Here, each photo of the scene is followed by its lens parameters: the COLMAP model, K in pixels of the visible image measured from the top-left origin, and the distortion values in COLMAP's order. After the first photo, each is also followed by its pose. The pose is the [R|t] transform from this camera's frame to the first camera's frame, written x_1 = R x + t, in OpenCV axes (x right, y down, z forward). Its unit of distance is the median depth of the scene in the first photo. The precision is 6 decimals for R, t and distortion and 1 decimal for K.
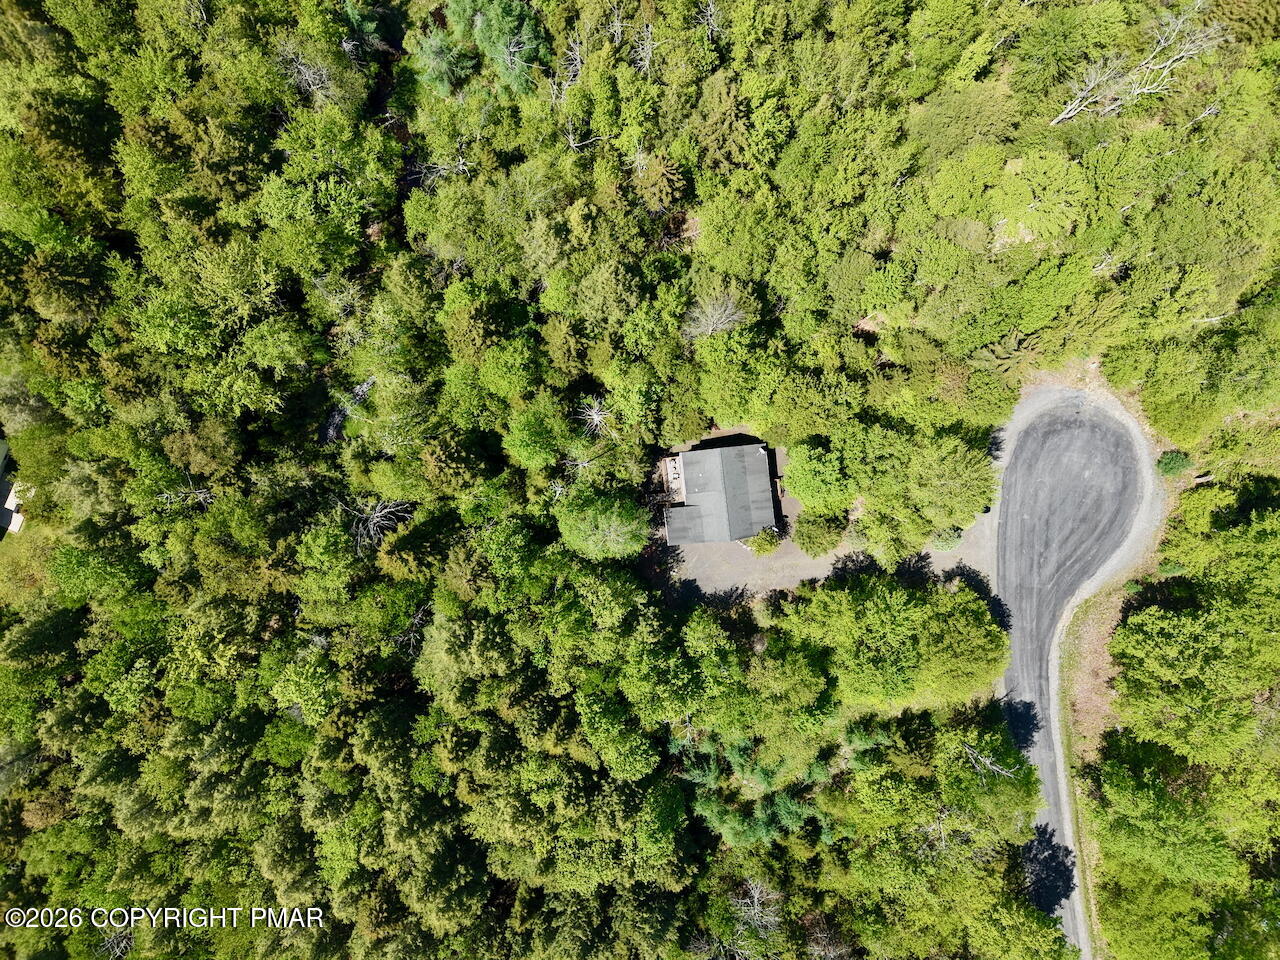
lens RADIAL K [[867.7, 0, 634.3], [0, 867.7, 478.1], [0, 0, 1]] dist [-0.020875, -0.008210]
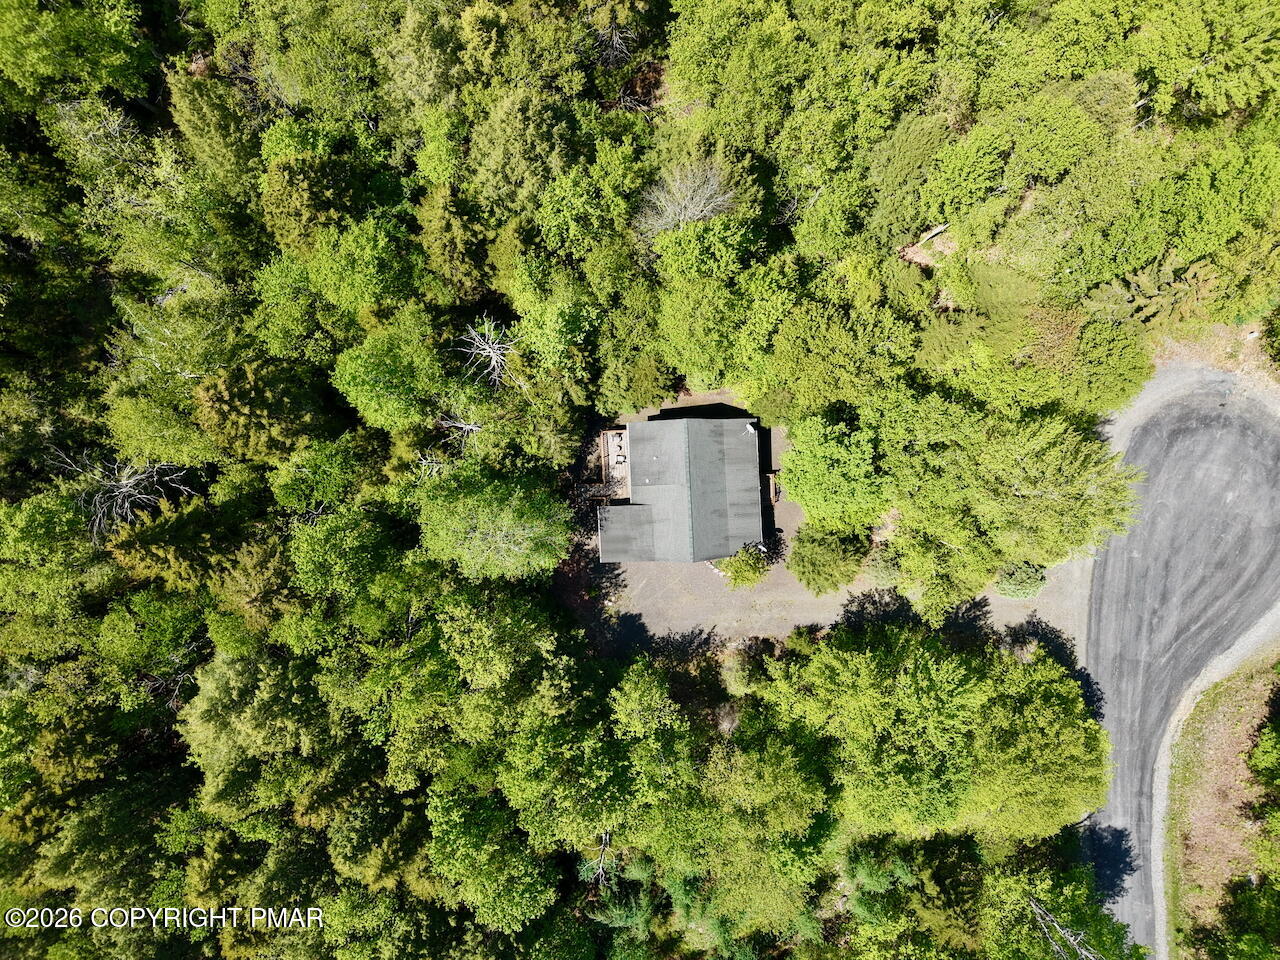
lens RADIAL K [[867.7, 0, 641.5], [0, 867.7, 484.5], [0, 0, 1]] dist [-0.020875, -0.008210]
pose [[0.997682, 0.066802, 0.012970, 0.062567], [-0.066783, 0.997766, -0.001897, 0.018907], [-0.013068, 0.001026, 0.999914, 0.362449]]
